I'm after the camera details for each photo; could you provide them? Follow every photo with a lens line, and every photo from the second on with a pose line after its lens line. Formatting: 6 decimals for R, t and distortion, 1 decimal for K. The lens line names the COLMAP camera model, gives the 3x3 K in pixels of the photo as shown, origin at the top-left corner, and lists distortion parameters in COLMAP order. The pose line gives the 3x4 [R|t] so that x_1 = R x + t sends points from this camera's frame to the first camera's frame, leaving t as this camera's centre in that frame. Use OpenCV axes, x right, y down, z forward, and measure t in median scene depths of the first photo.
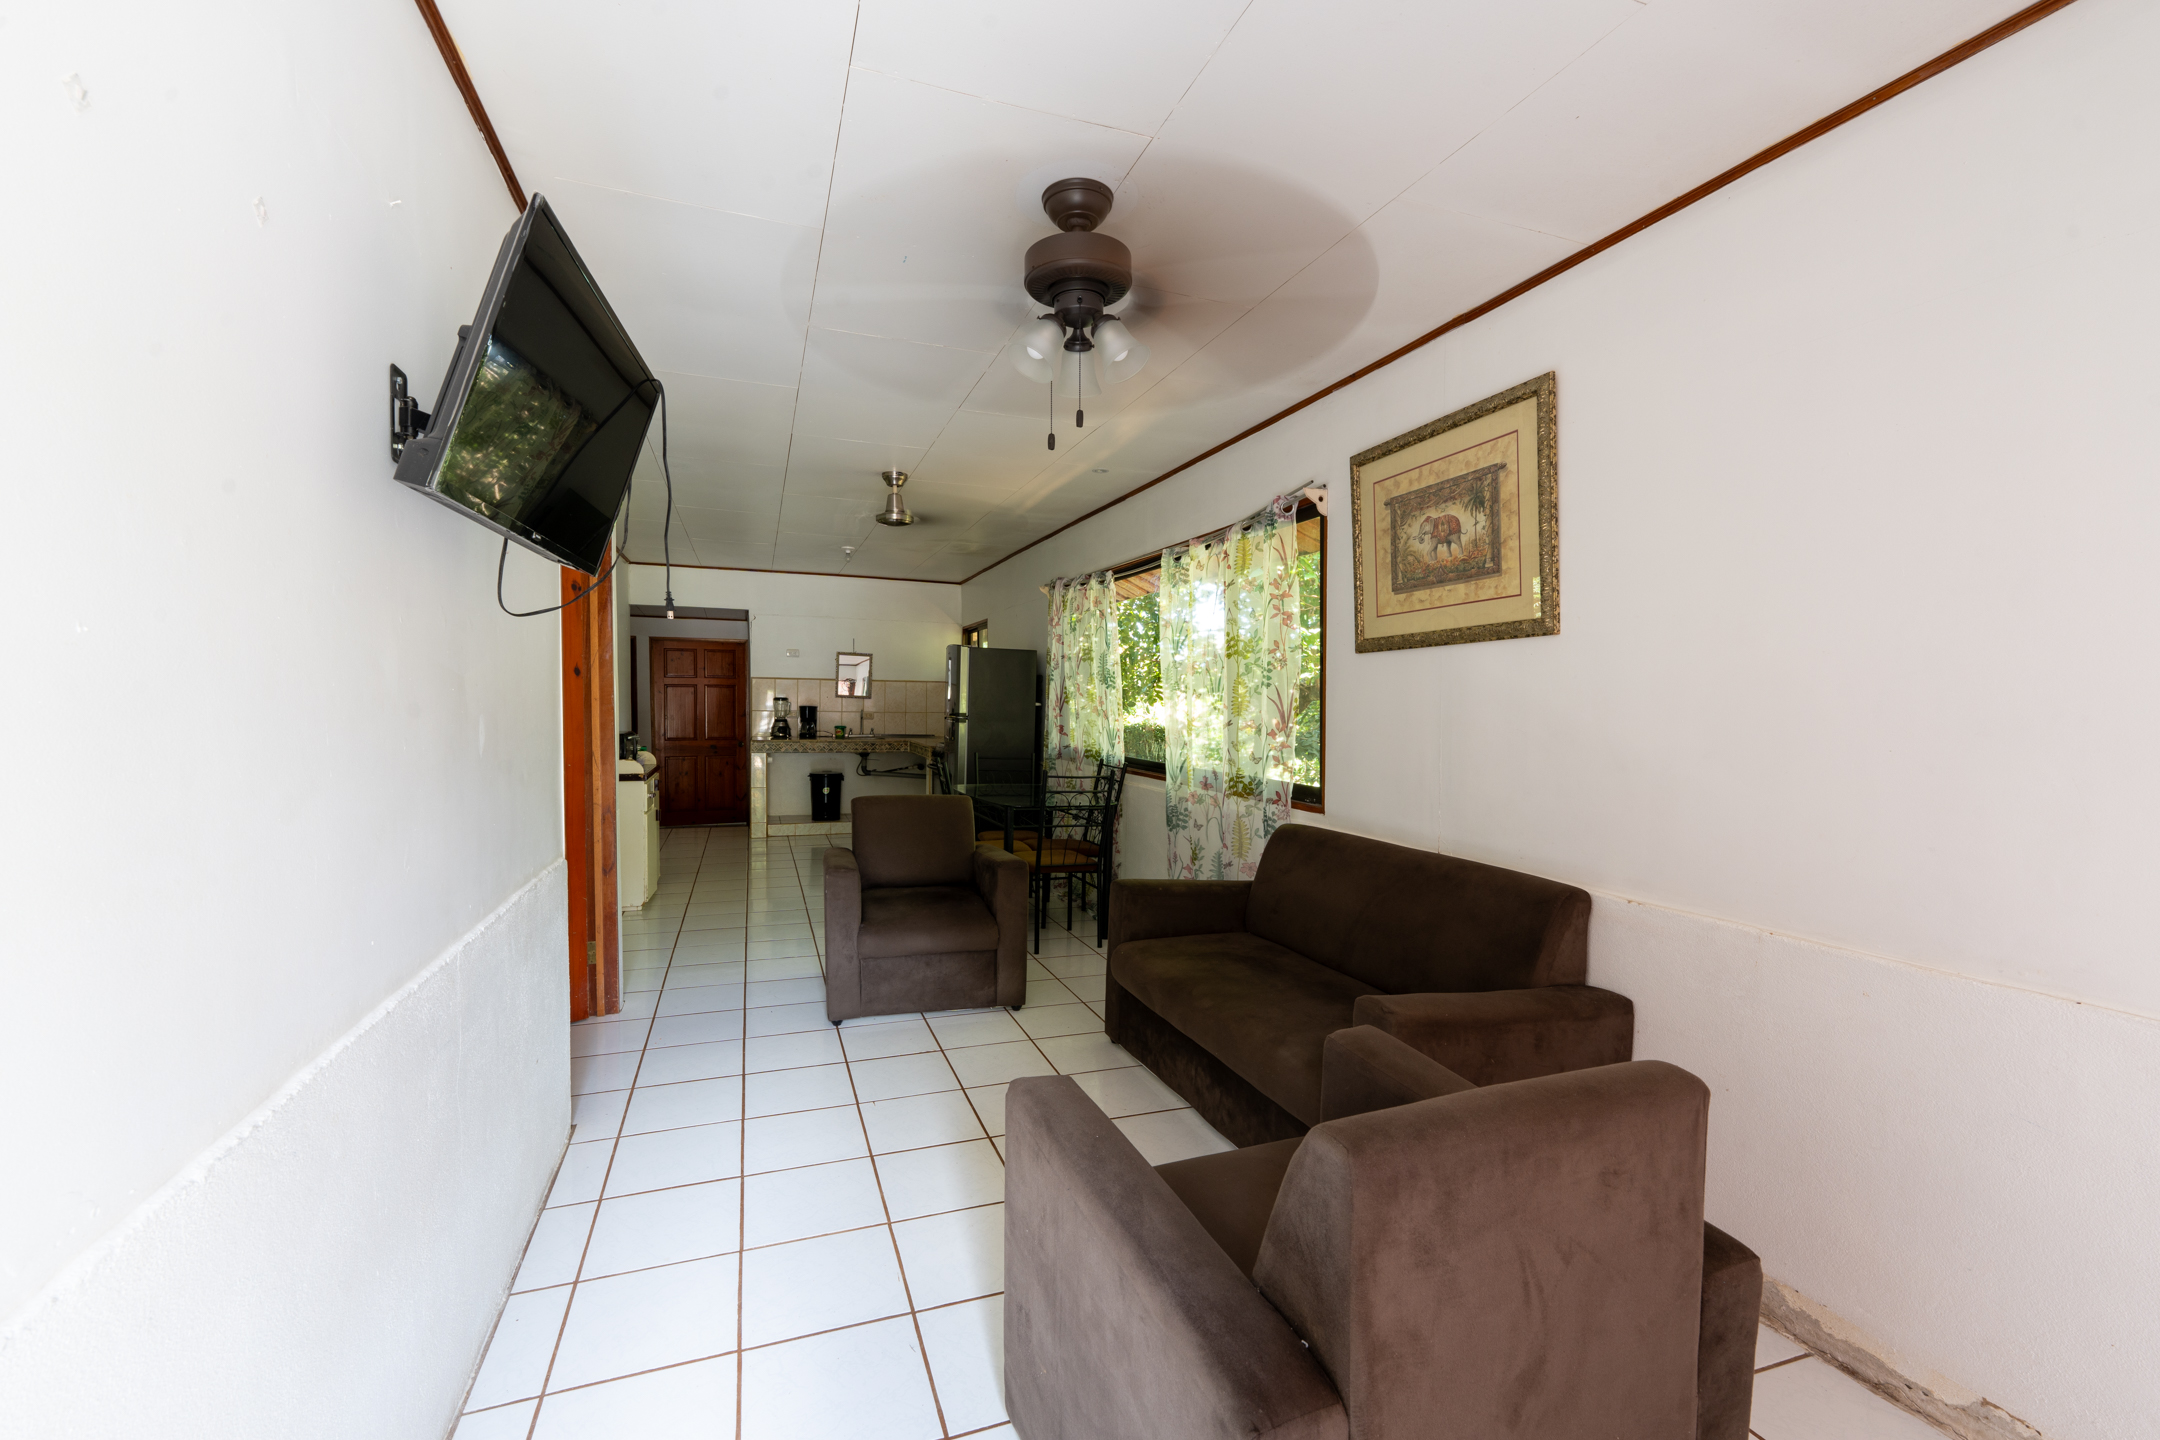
lens RADIAL K [[874.0, 0, 1086.6], [0, 874.0, 714.7], [0, 0, 1]] dist [-0.002562, 0.000324]
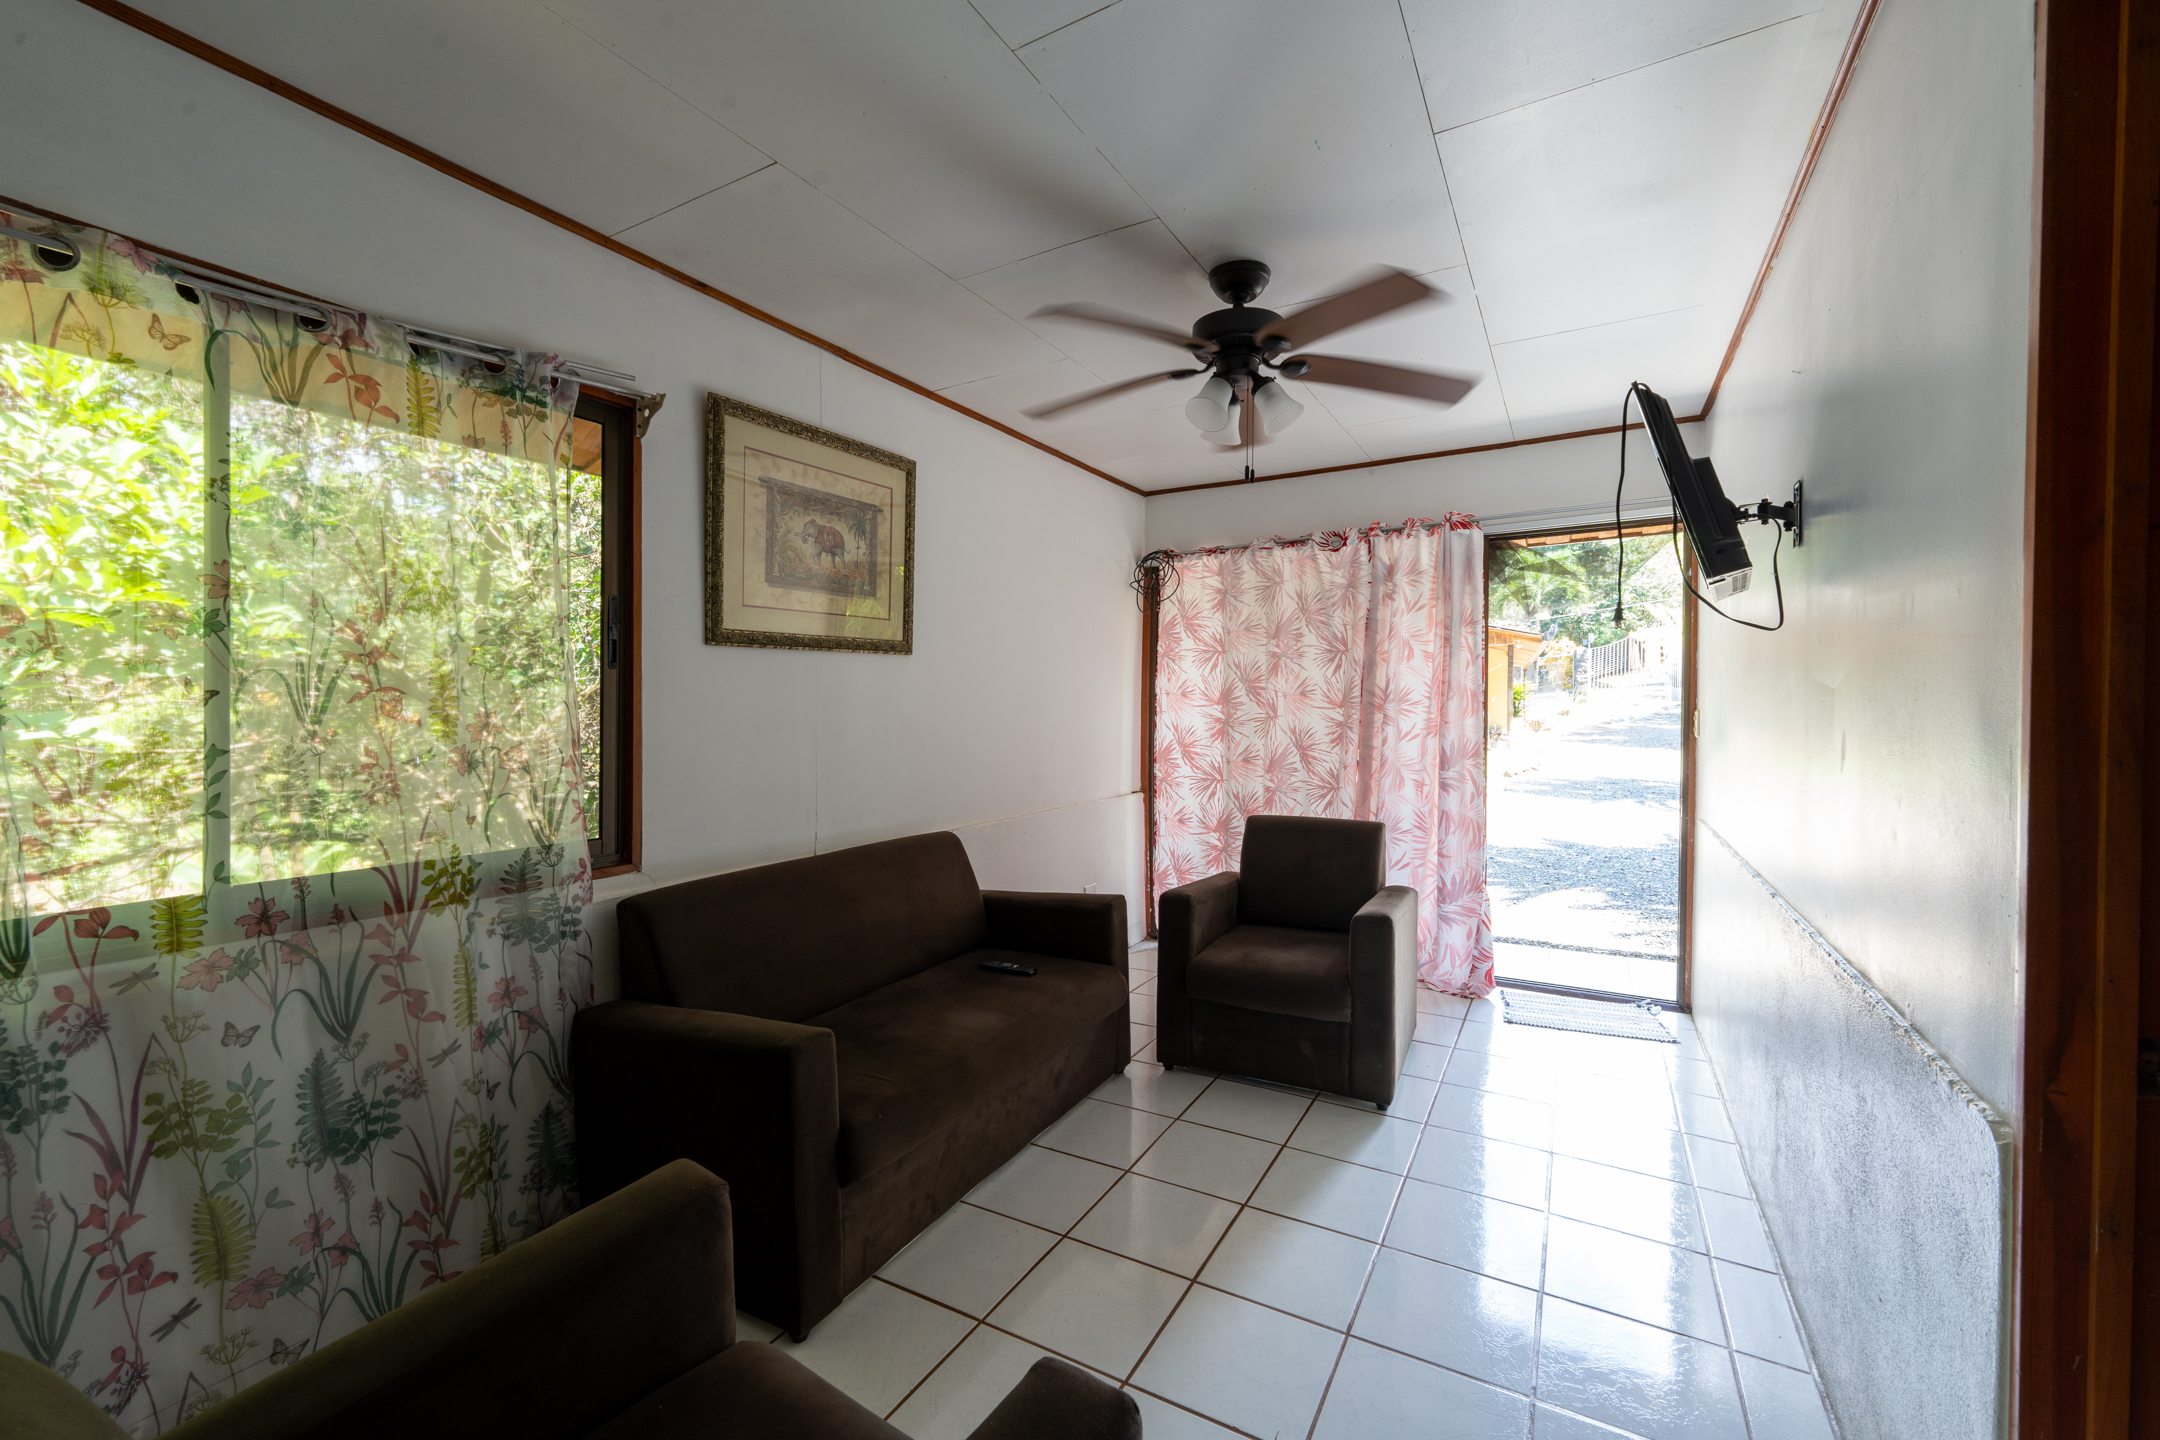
lens RADIAL K [[874.0, 0, 1086.6], [0, 874.0, 714.7], [0, 0, 1]] dist [-0.002562, 0.000324]
pose [[-0.629860, -0.009869, 0.776646, -0.598707], [0.014487, 0.999596, 0.024451, -0.024469], [-0.776573, 0.026652, -0.629463, 1.427774]]
